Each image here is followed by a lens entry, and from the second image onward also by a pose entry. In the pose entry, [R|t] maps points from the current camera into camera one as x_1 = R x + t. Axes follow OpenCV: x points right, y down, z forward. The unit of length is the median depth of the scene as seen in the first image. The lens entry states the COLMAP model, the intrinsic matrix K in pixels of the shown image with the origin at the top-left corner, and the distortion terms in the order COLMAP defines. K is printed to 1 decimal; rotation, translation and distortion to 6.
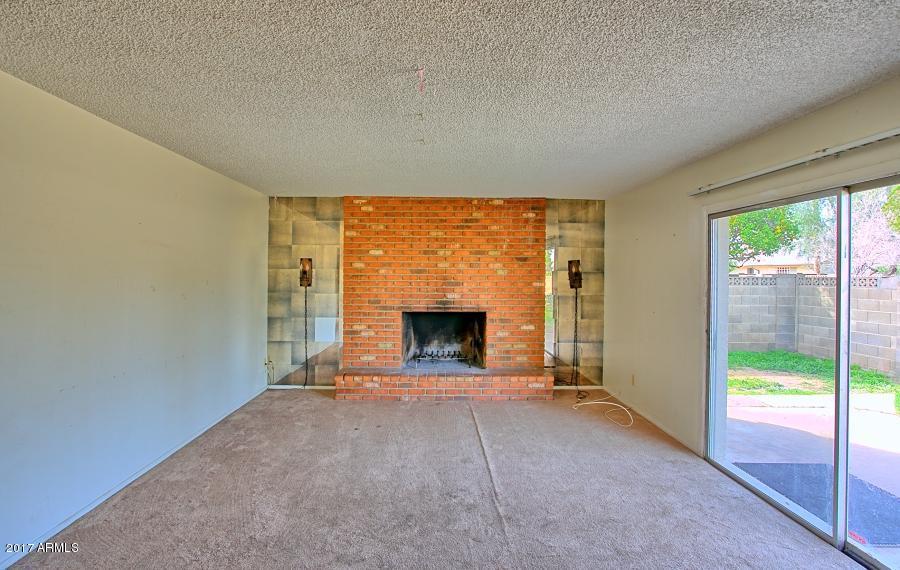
lens RADIAL K [[474.6, 0, 446.6], [0, 474.6, 284.3], [0, 0, 1]] dist [-0.049789, 0.008501]
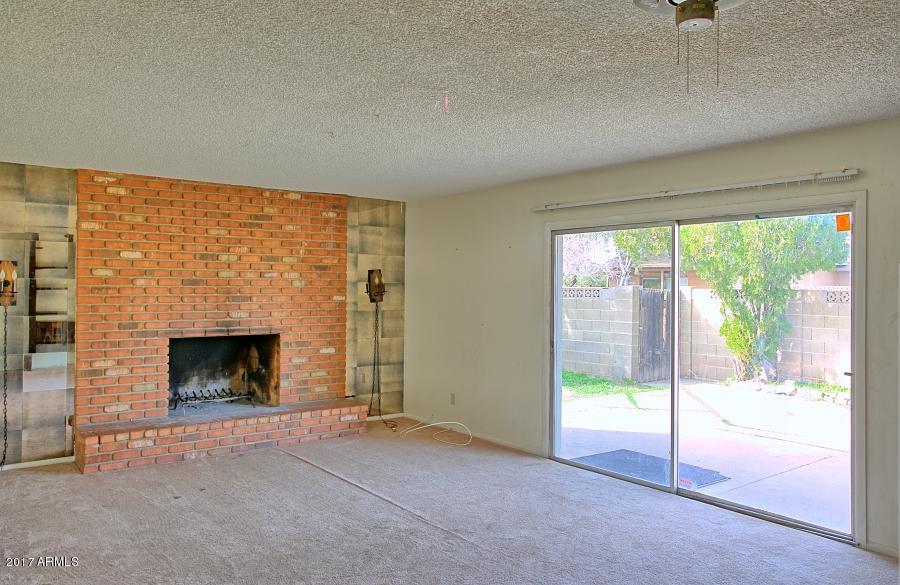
lens RADIAL K [[689.3, 0, 452.5], [0, 689.3, 288.6], [0, 0, 1]] dist [-0.030782, 0.043684]
pose [[0.795625, -0.002541, 0.605785, -0.384761], [0.013254, 0.999825, -0.013214, 0.002049], [-0.605645, 0.018543, 0.795519, -0.086771]]
